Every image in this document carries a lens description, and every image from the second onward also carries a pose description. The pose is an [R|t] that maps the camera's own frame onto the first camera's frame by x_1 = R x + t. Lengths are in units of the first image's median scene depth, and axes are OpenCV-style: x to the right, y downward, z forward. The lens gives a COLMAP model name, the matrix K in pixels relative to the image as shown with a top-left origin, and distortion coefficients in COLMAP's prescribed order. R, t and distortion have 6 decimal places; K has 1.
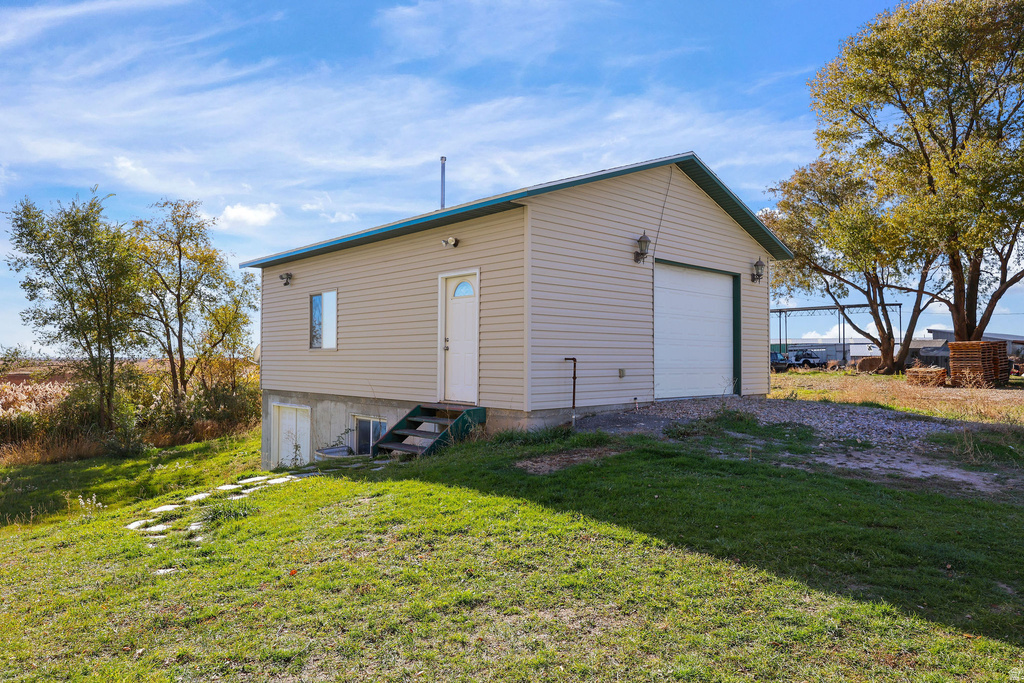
lens RADIAL K [[661.5, 0, 508.0], [0, 661.5, 340.0], [0, 0, 1]] dist [-0.003071, -0.002080]
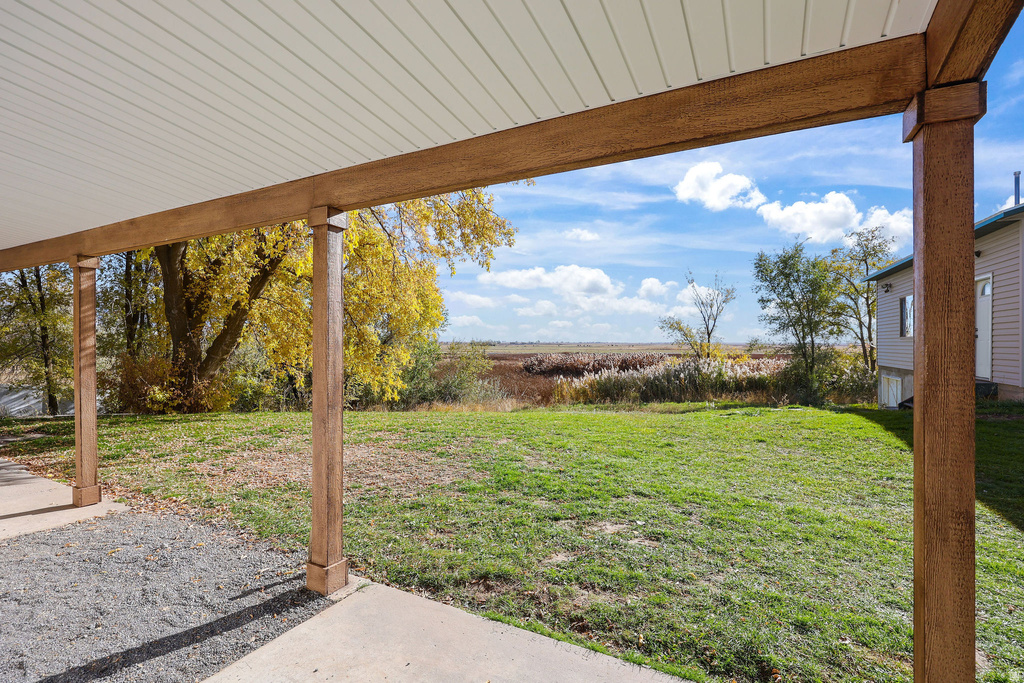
lens RADIAL K [[488.1, 0, 511.2], [0, 488.1, 340.5], [0, 0, 1]] dist [-0.004879, 0.001810]
pose [[0.380742, -0.000897, -0.924681, 0.168008], [0.019714, 0.999780, 0.007148, -0.001501], [0.924471, -0.020951, 0.380676, -0.074533]]
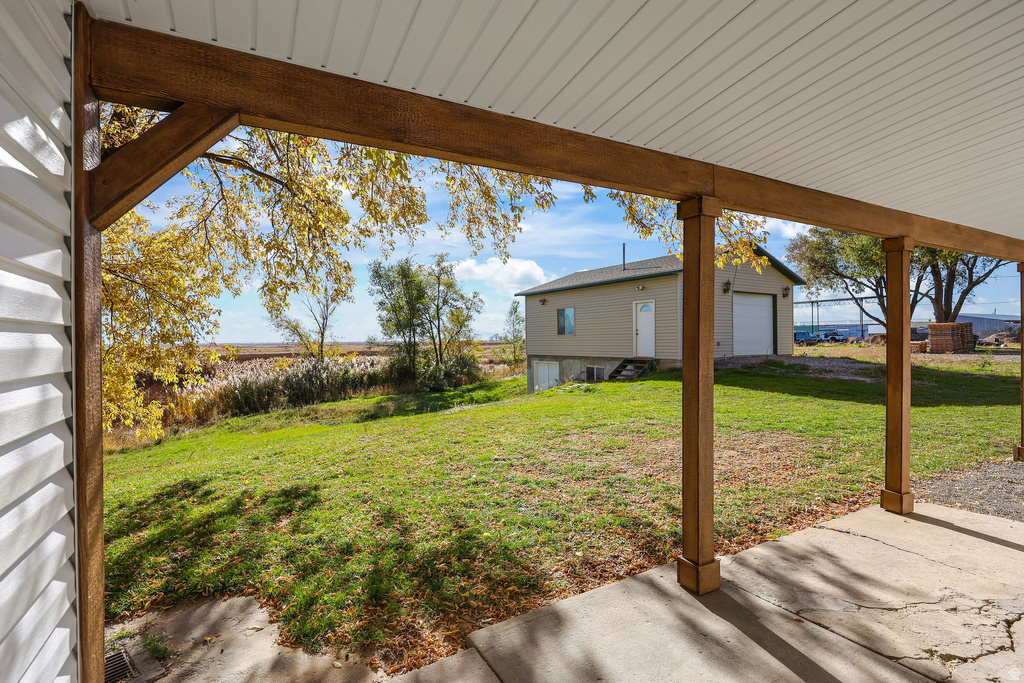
lens RADIAL K [[488.1, 0, 505.4], [0, 488.1, 339.3], [0, 0, 1]] dist [-0.004879, 0.001810]
pose [[0.983413, -0.013585, -0.180869, -0.090541], [0.018481, 0.999506, 0.025413, -0.007705], [0.180434, -0.028334, 0.983179, -0.284741]]
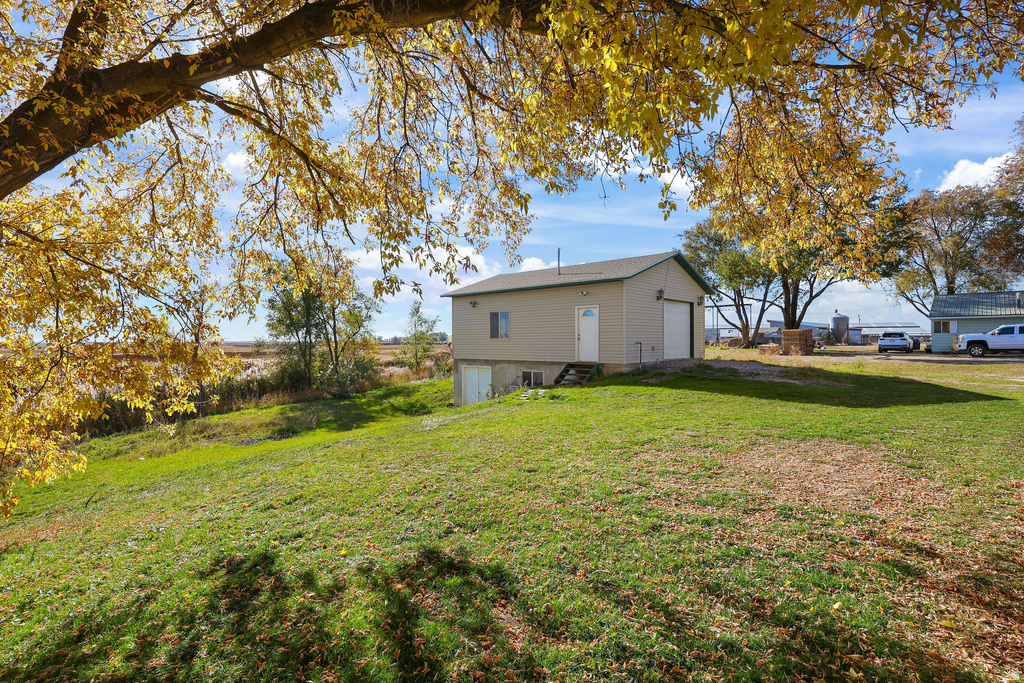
lens RADIAL K [[488.1, 0, 507.2], [0, 488.1, 338.3], [0, 0, 1]] dist [-0.004879, 0.001810]
pose [[0.996577, -0.007617, 0.082313, -0.185344], [0.005462, 0.999637, 0.026375, -0.013210], [-0.082484, -0.025835, 0.996257, -0.258708]]
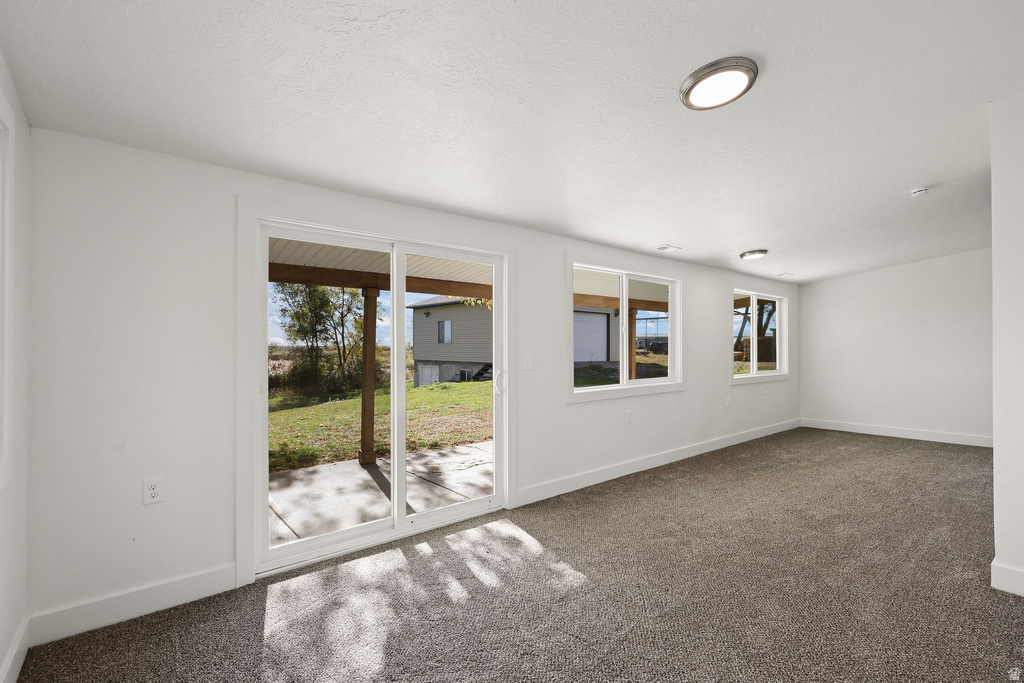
lens RADIAL K [[472.6, 0, 507.9], [0, 472.6, 341.1], [0, 0, 1]] dist [0.000711, 0.000010]
pose [[0.999965, -0.000173, -0.008379, -0.011437], [0.000323, 0.999839, 0.017916, -0.012928], [0.008375, -0.017918, 0.999804, -0.388431]]
